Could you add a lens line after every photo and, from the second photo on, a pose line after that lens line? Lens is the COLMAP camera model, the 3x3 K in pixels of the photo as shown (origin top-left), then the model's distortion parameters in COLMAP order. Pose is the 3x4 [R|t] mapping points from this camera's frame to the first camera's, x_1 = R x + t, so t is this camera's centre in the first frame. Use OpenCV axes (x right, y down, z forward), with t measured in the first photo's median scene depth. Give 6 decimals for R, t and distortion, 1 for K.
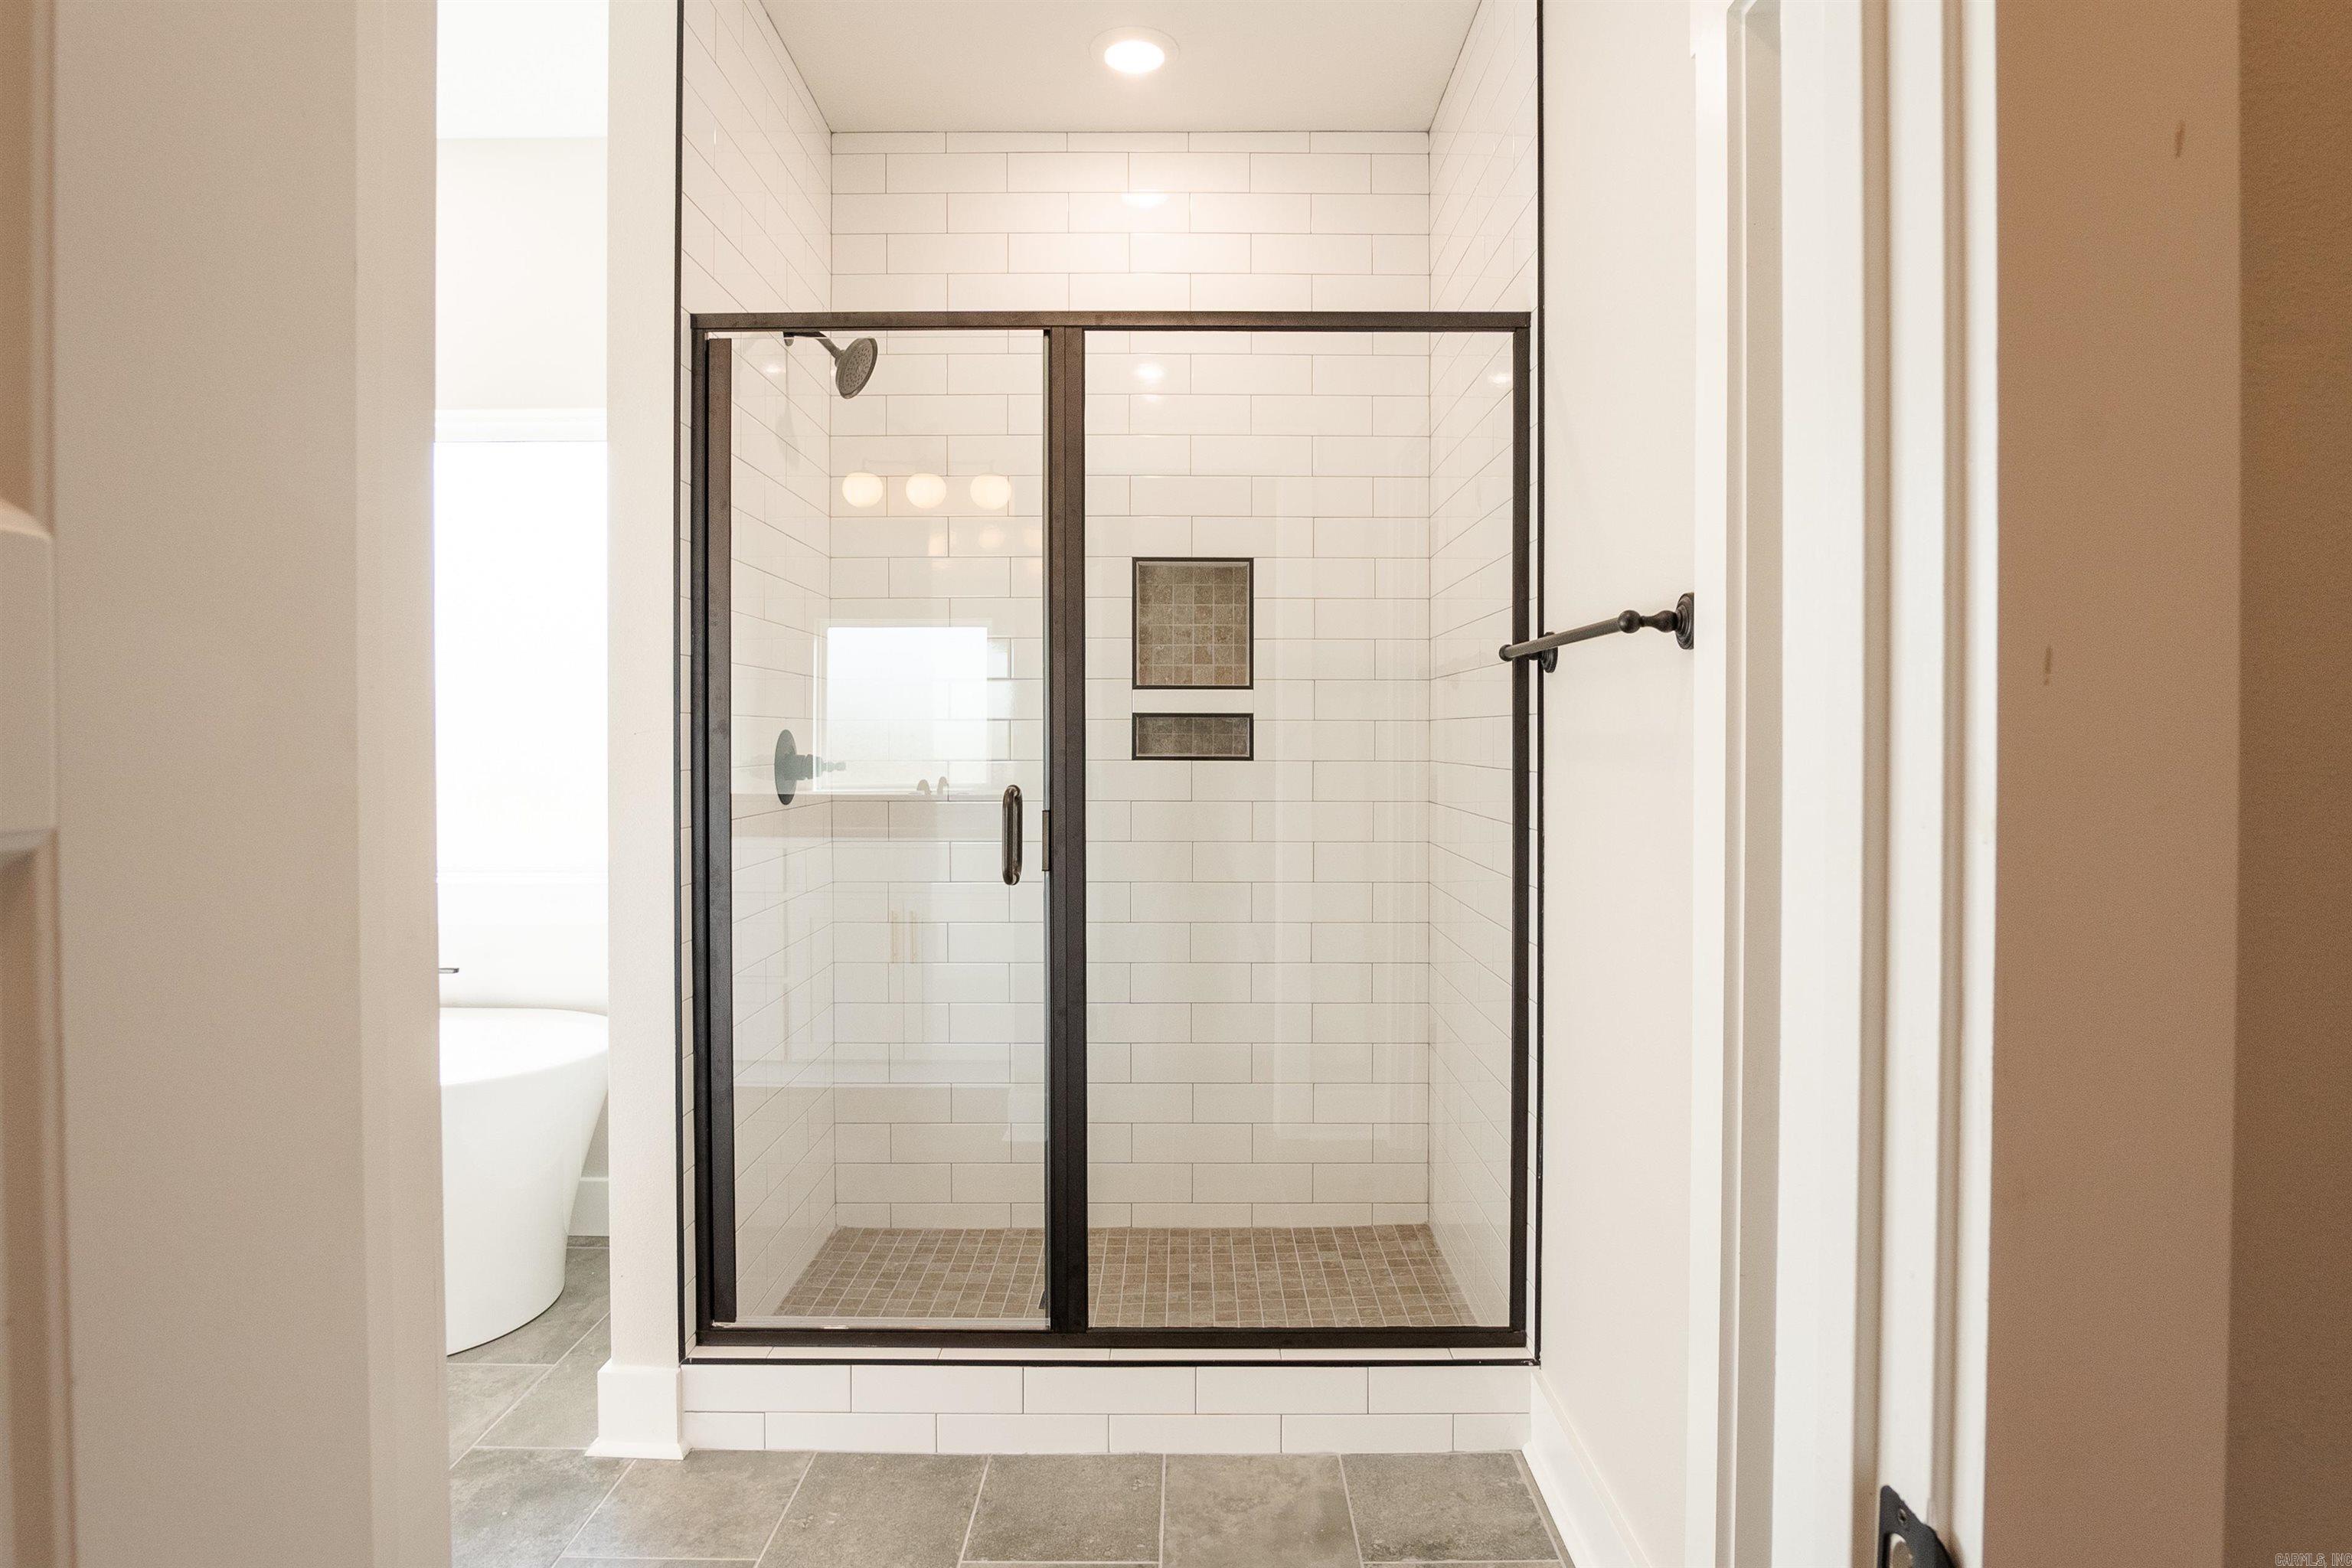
lens RADIAL K [[1344.0, 0, 1159.0], [0, 1344.0, 783.1], [0, 0, 1]] dist [-0.030649, 0.009088]
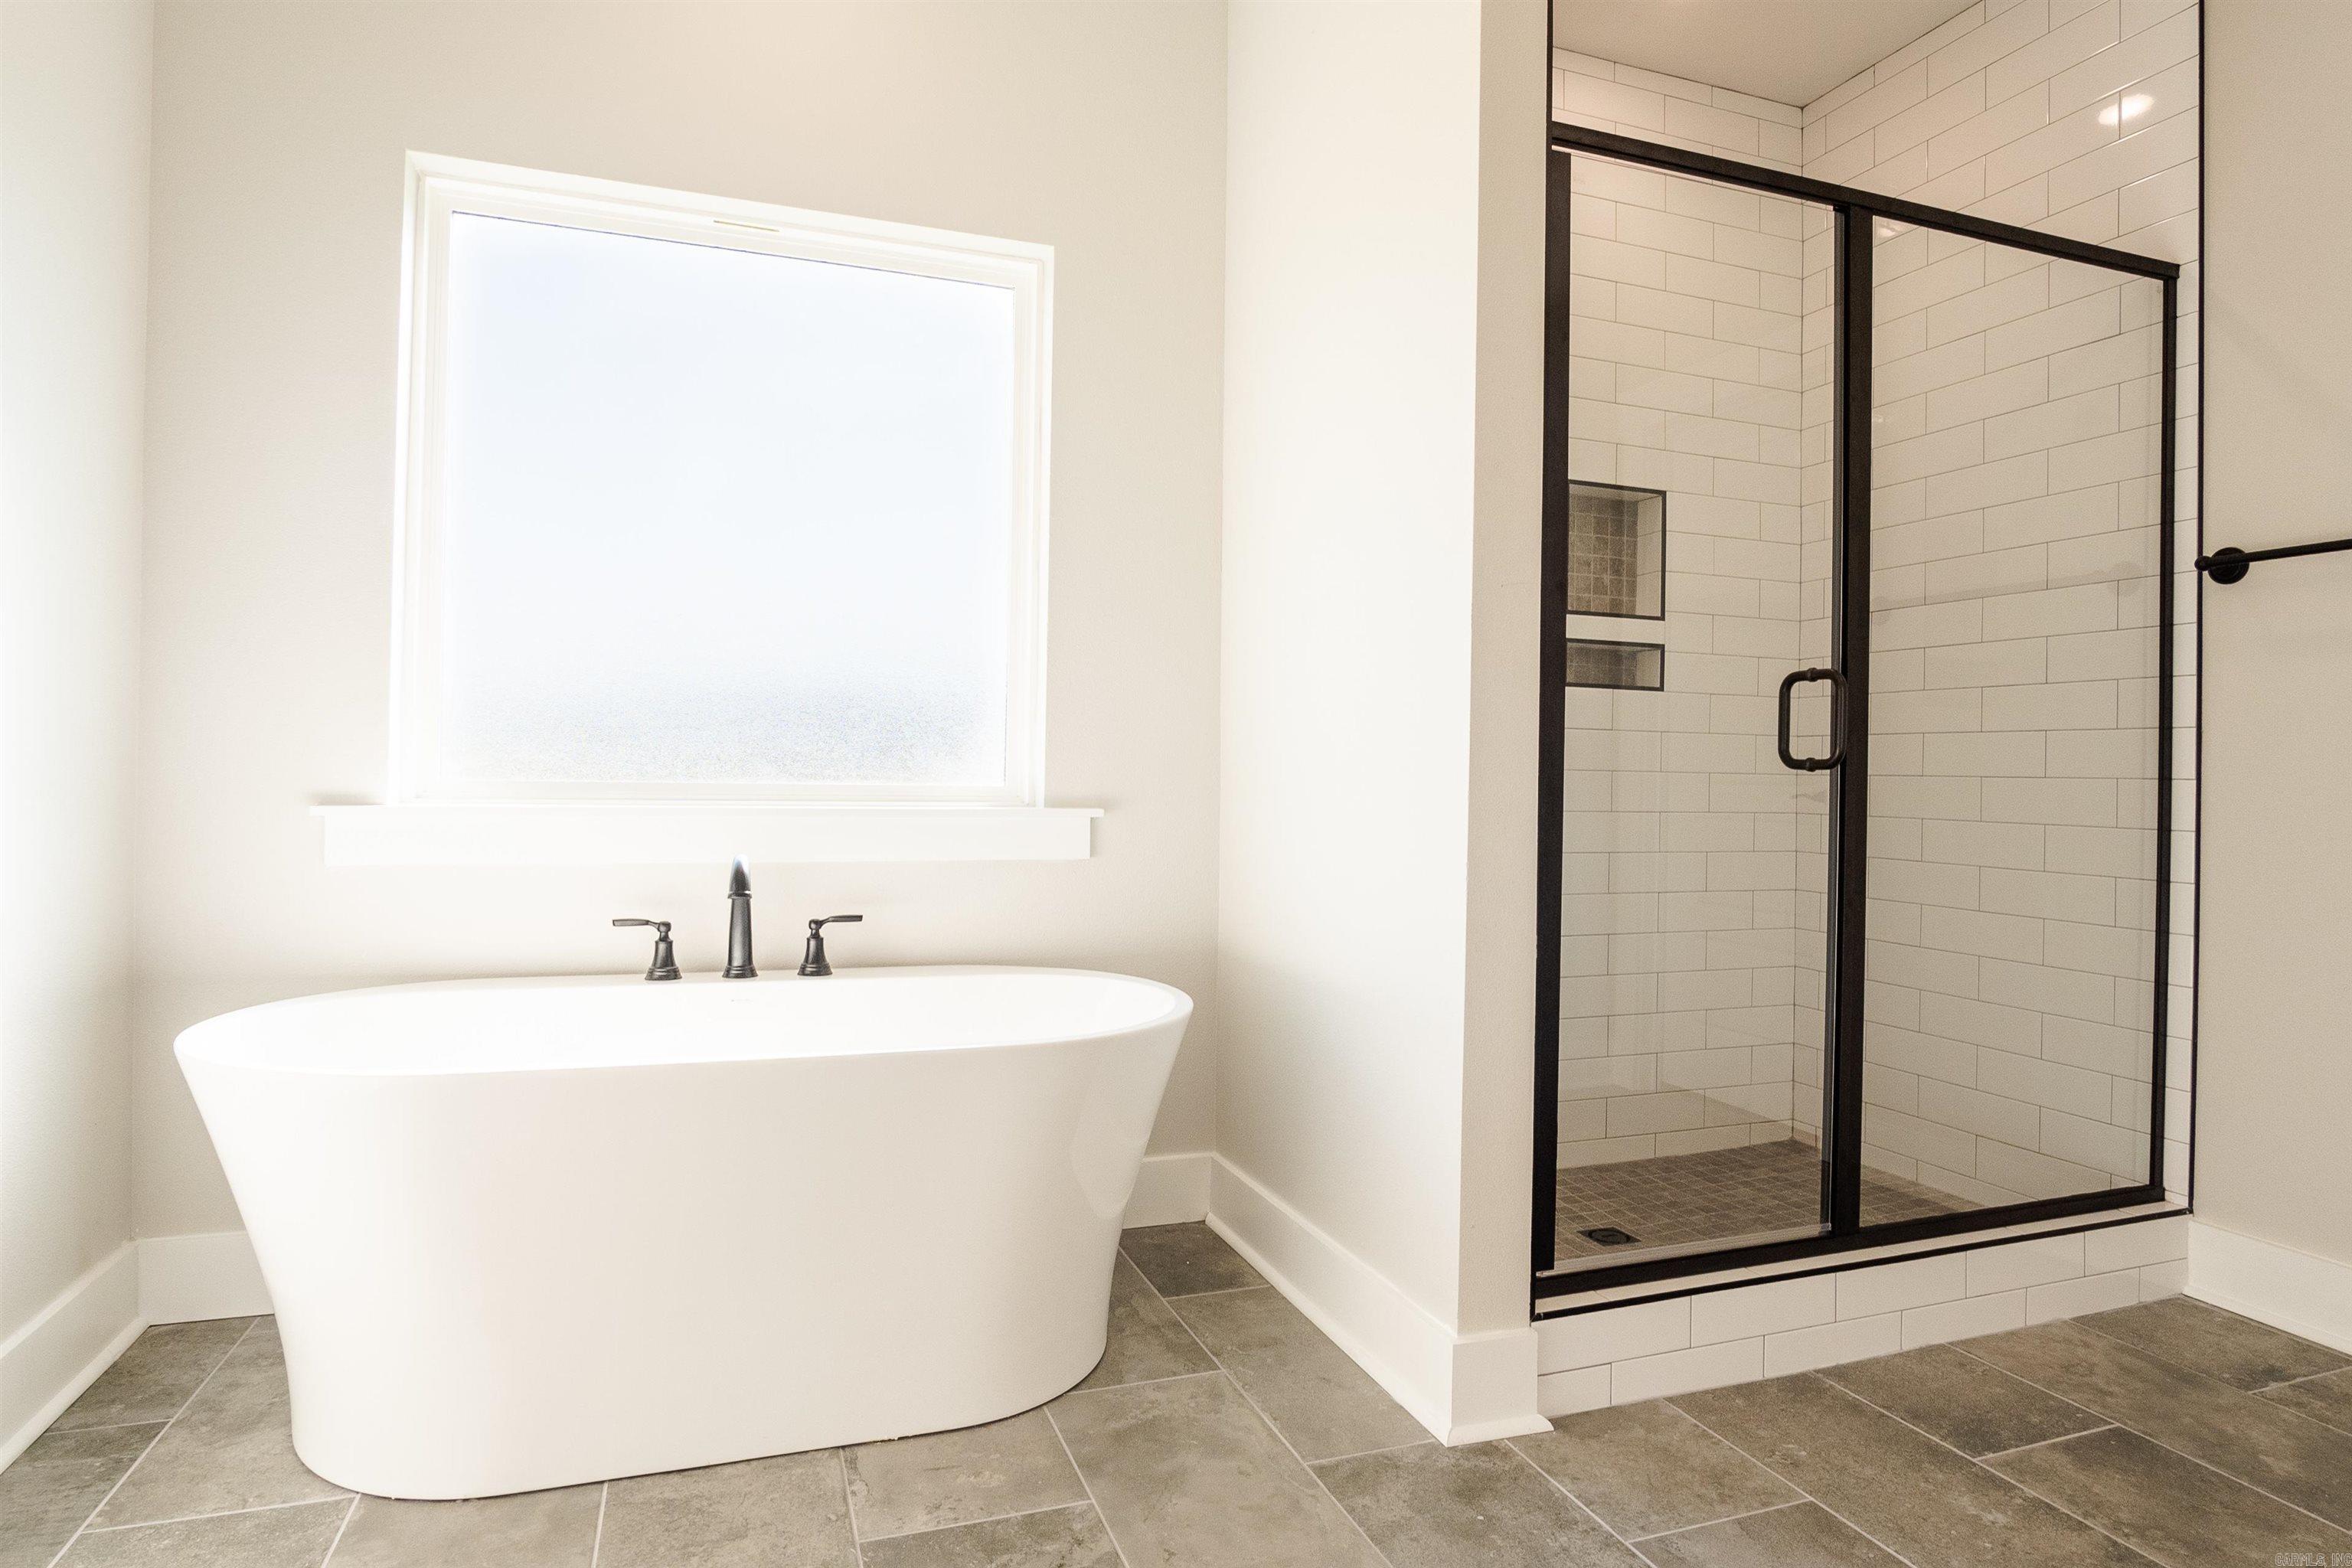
lens RADIAL K [[1344.0, 0, 1188.0], [0, 1344.0, 792.2], [0, 0, 1]] dist [-0.030649, 0.009088]
pose [[0.934053, 0.010496, 0.356980, -0.876578], [-0.004558, 0.999837, -0.017472, 0.110443], [-0.357105, 0.014692, 0.933949, 0.268310]]
